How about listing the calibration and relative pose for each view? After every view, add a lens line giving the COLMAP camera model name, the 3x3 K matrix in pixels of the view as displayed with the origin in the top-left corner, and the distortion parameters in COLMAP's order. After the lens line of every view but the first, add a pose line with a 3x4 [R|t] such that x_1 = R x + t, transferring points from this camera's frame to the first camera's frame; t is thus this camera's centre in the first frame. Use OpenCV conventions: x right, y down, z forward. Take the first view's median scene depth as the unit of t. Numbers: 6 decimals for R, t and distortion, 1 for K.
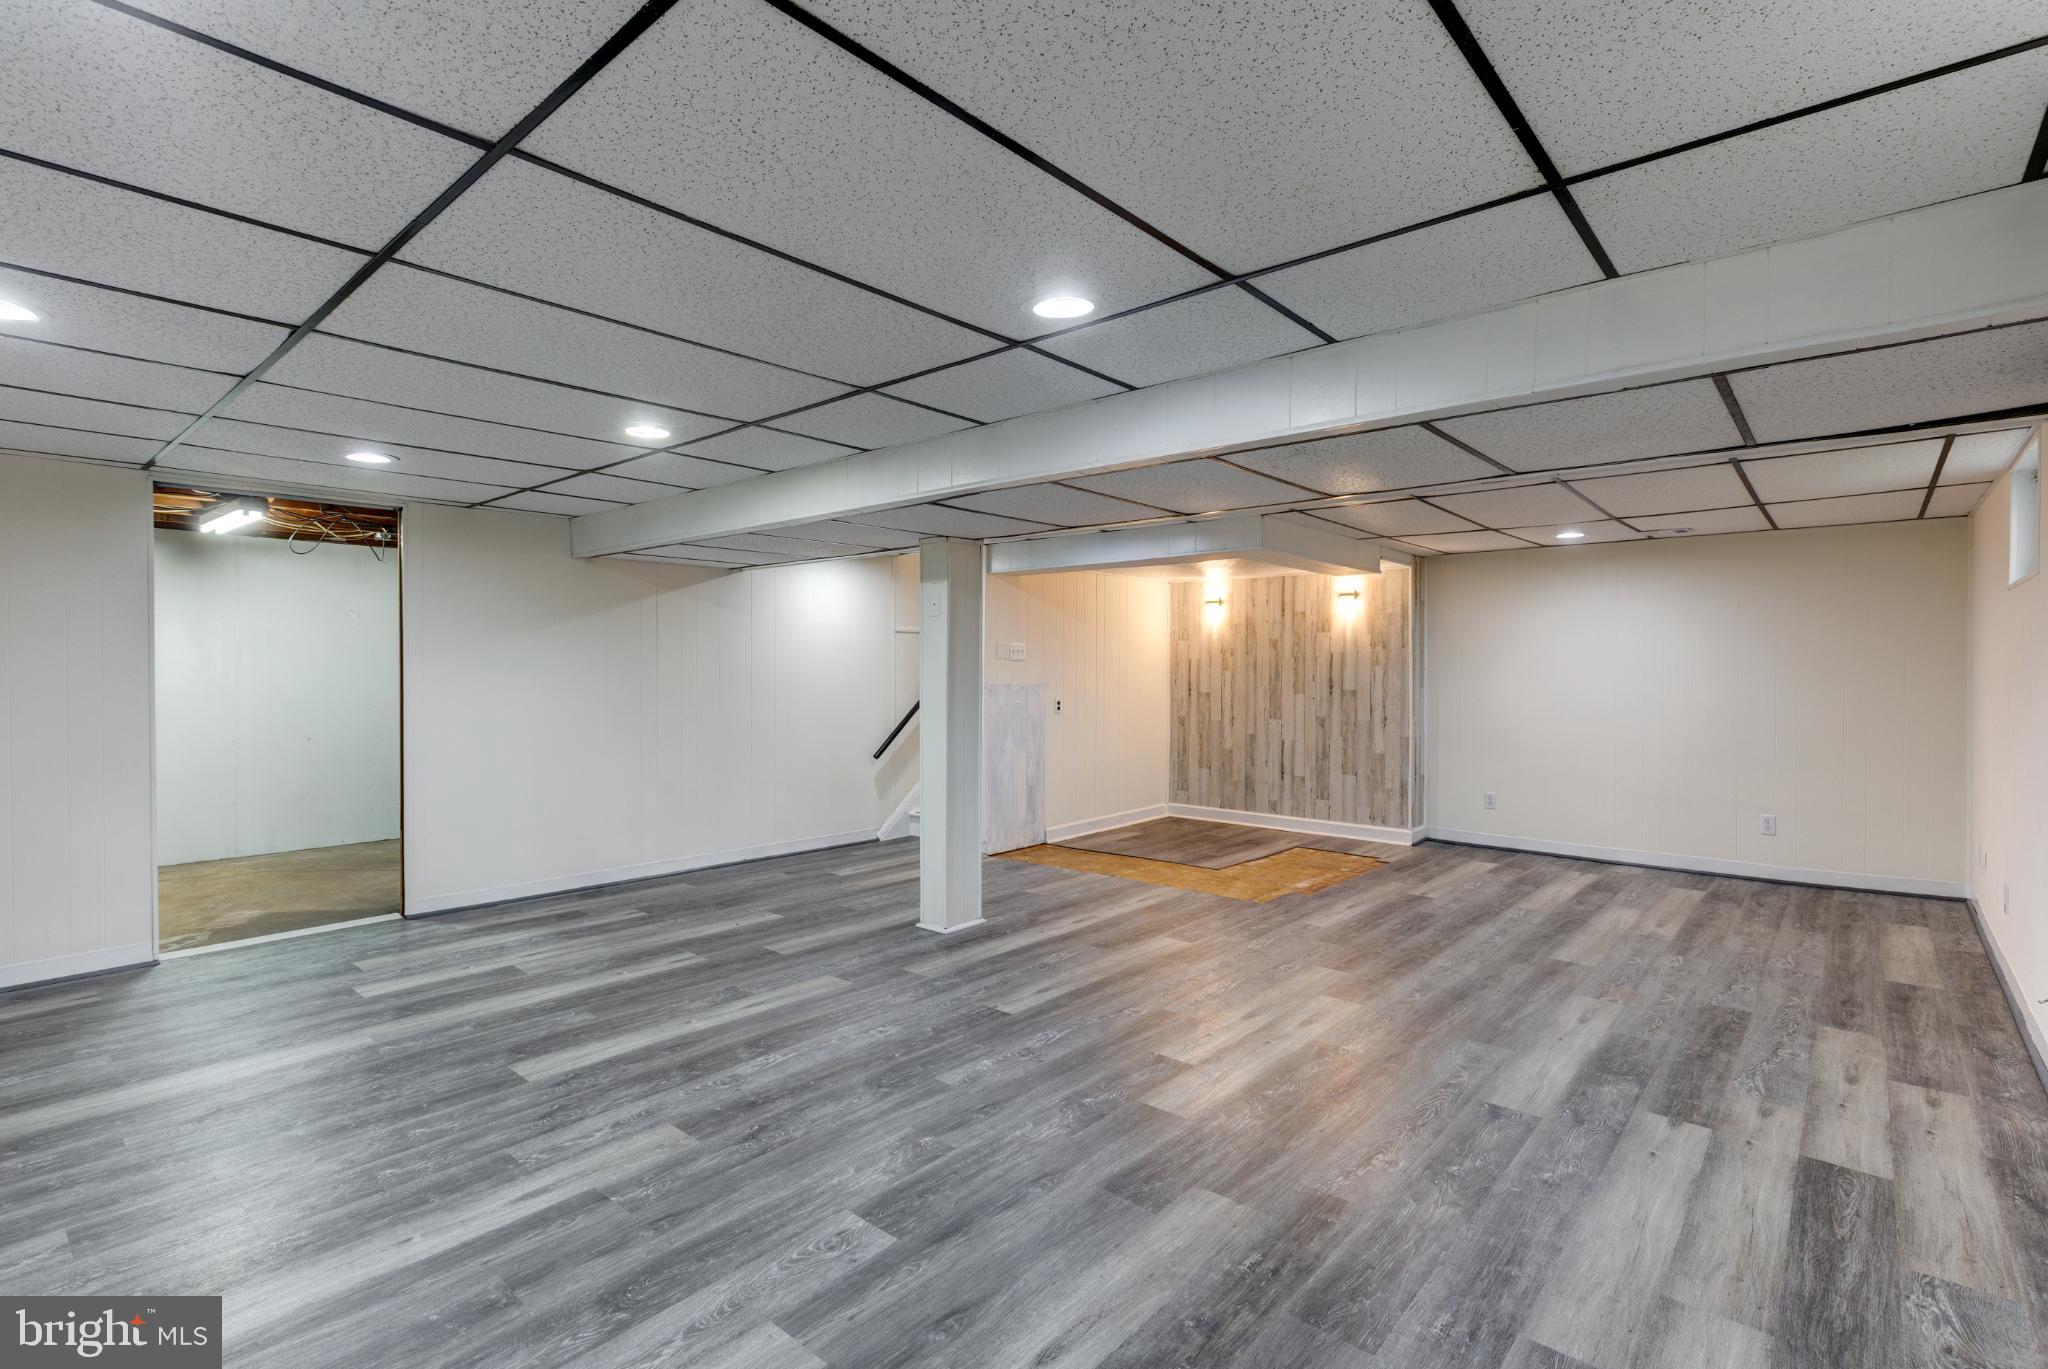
lens RADIAL K [[956.4, 0, 1020.4], [0, 956.4, 670.5], [0, 0, 1]] dist [-0.002469, -0.001803]
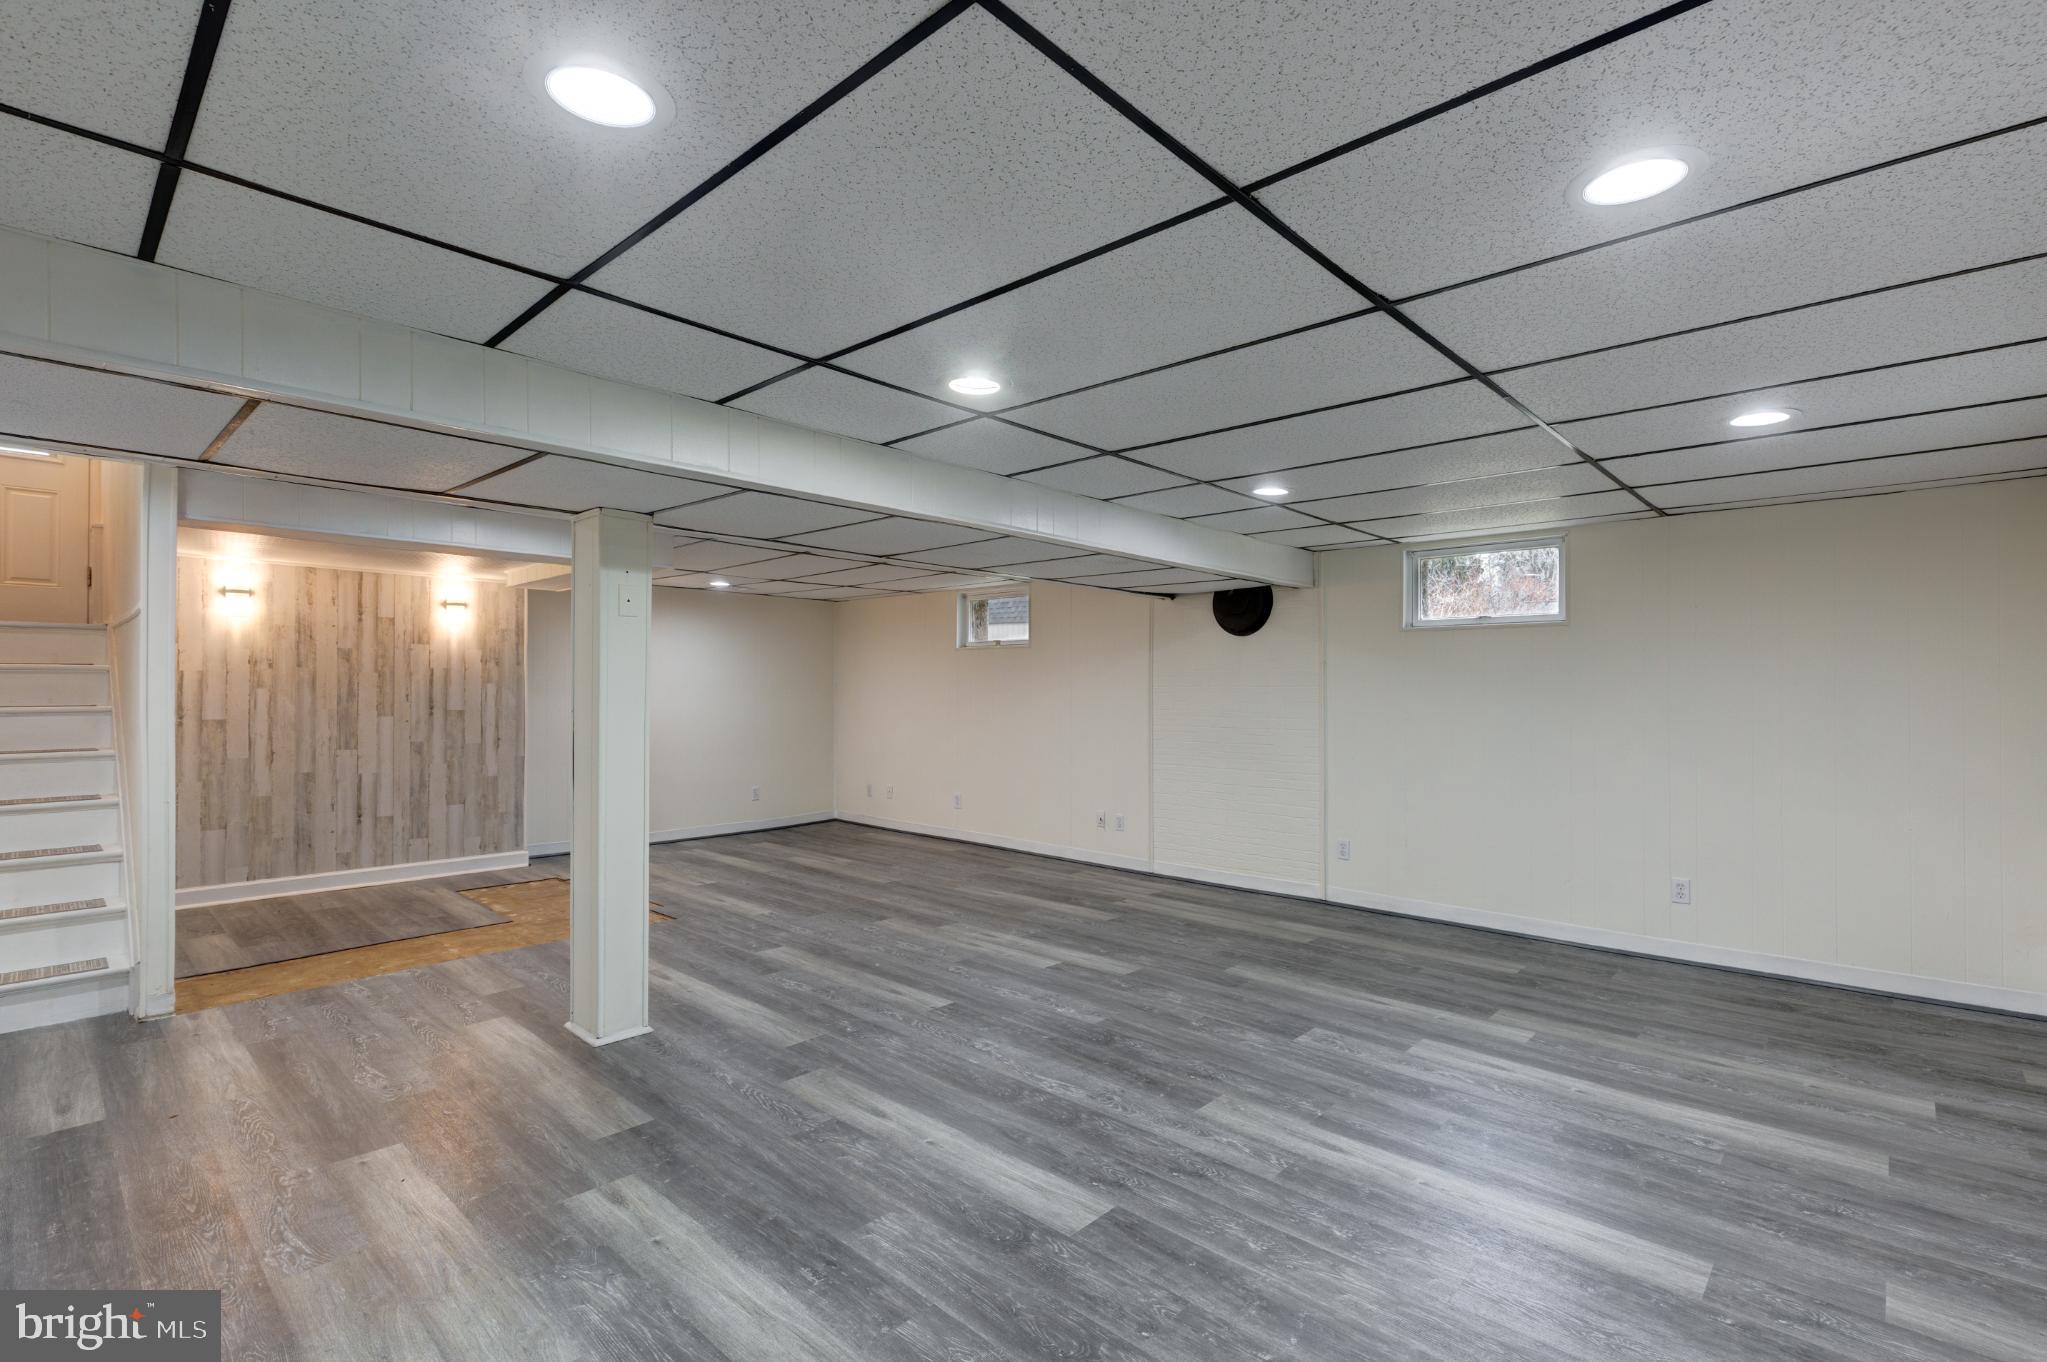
lens RADIAL K [[955.9, 0, 1035.4], [0, 955.9, 693.3], [0, 0, 1]] dist [-0.002469, -0.001803]
pose [[0.017581, -0.005477, 0.999830, -1.066130], [-0.001731, 0.999983, 0.005508, -0.002638], [-0.999844, -0.001827, 0.017572, 0.856419]]
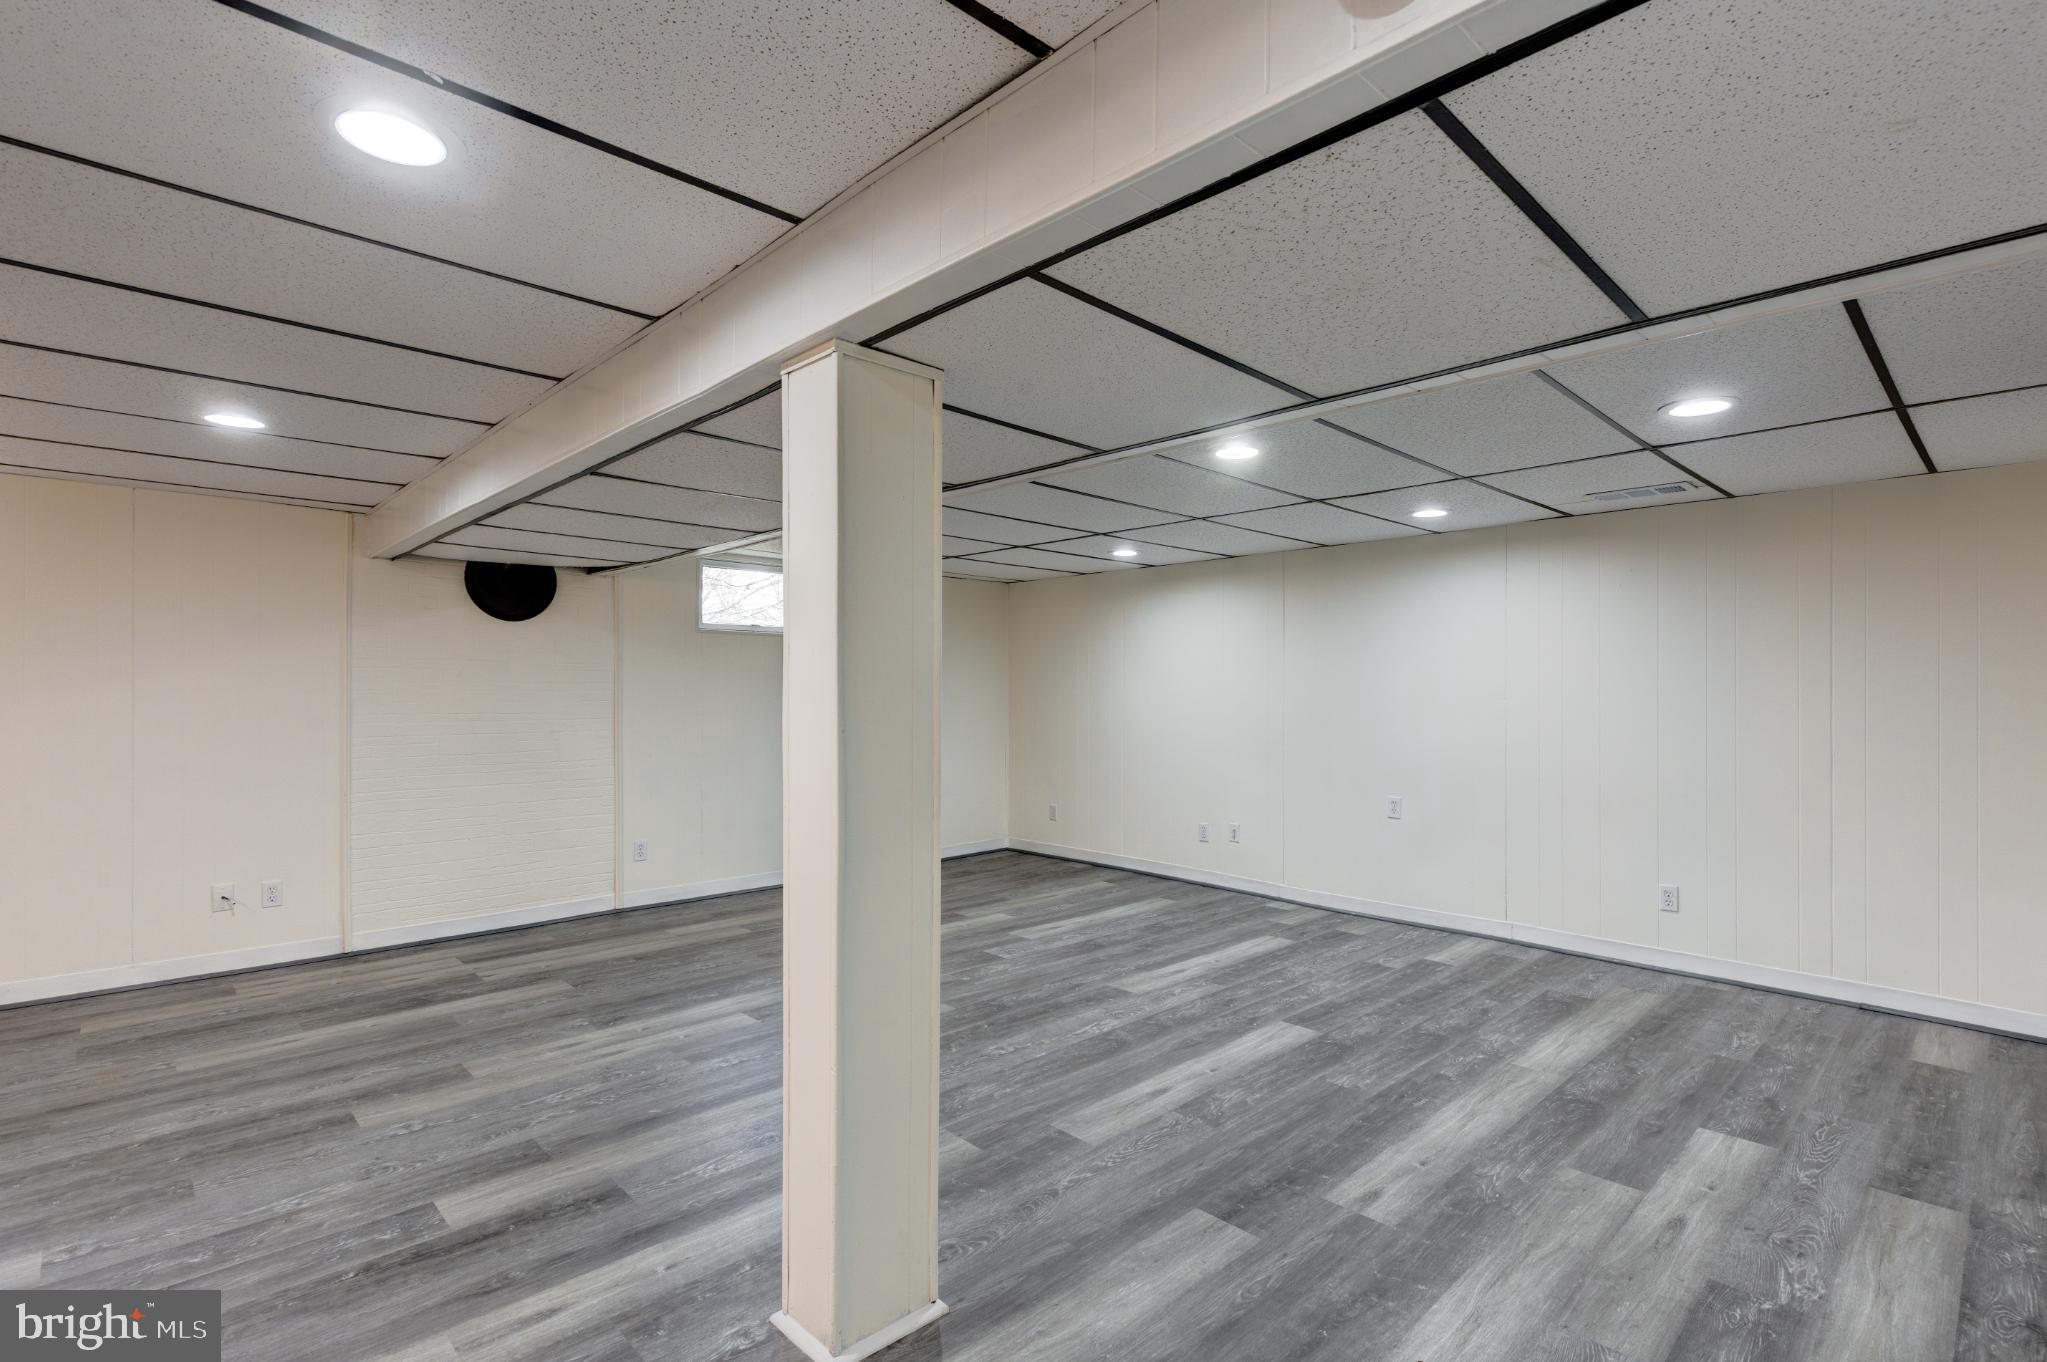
lens RADIAL K [[955.9, 0, 1024.6], [0, 955.9, 680.9], [0, 0, 1]] dist [-0.002469, -0.001803]
pose [[-0.997249, -0.002303, 0.074084, -0.223006], [-0.002693, 0.999983, -0.005158, -0.000719], [-0.074071, -0.005343, -0.997239, 1.833188]]
